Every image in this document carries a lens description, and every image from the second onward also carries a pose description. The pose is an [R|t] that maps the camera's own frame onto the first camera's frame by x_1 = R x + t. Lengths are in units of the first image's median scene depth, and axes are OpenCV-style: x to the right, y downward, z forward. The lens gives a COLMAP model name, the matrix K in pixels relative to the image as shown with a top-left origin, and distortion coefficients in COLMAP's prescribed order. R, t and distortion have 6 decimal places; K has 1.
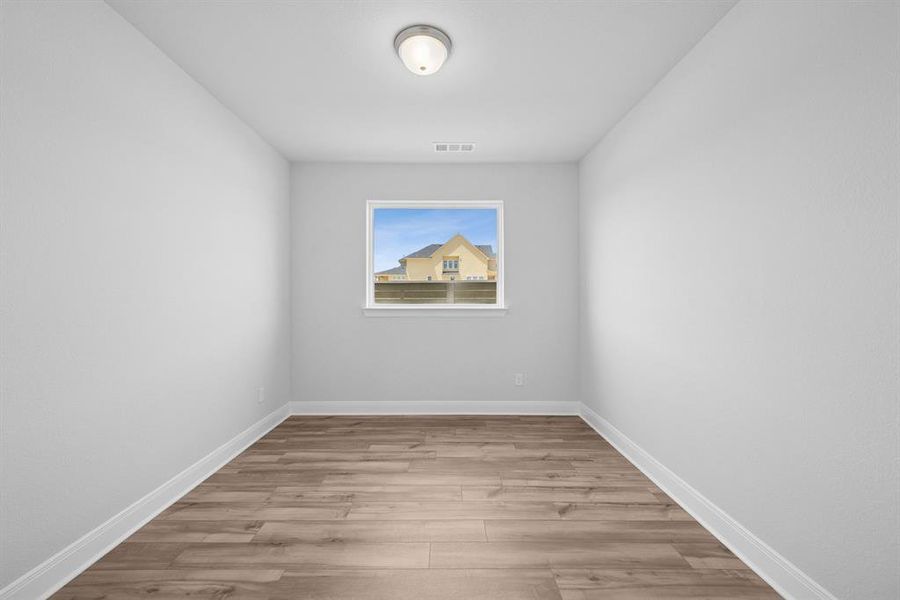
lens RADIAL K [[352.1, 0, 447.9], [0, 352.1, 300.5], [0, 0, 1]] dist [-0.001975, -0.000134]
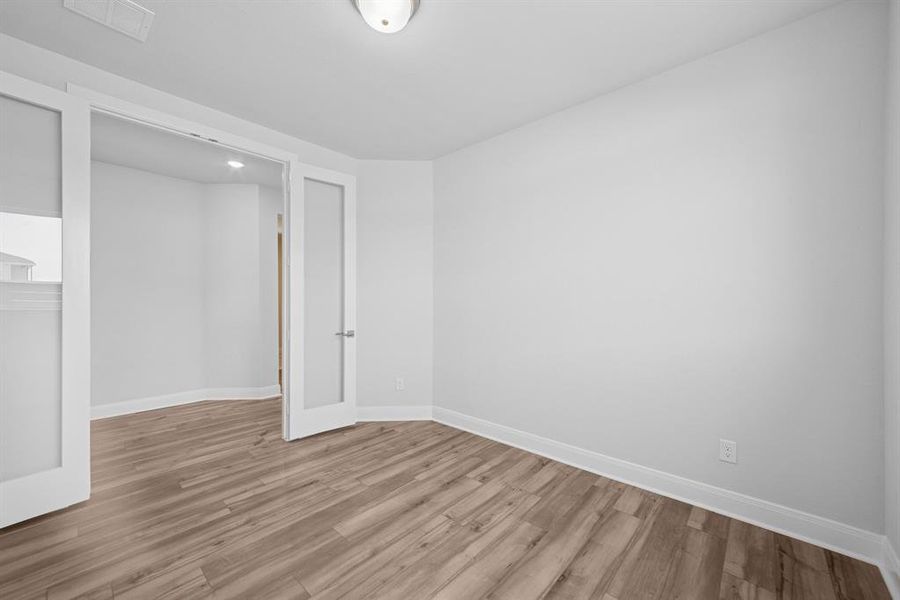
lens RADIAL K [[352.1, 0, 450.0], [0, 352.1, 301.1], [0, 0, 1]] dist [-0.001975, -0.000134]
pose [[-0.676818, -0.000721, -0.736150, 0.394084], [-0.003793, 0.999990, 0.002508, -0.002270], [0.736141, 0.004490, -0.676813, 1.502274]]
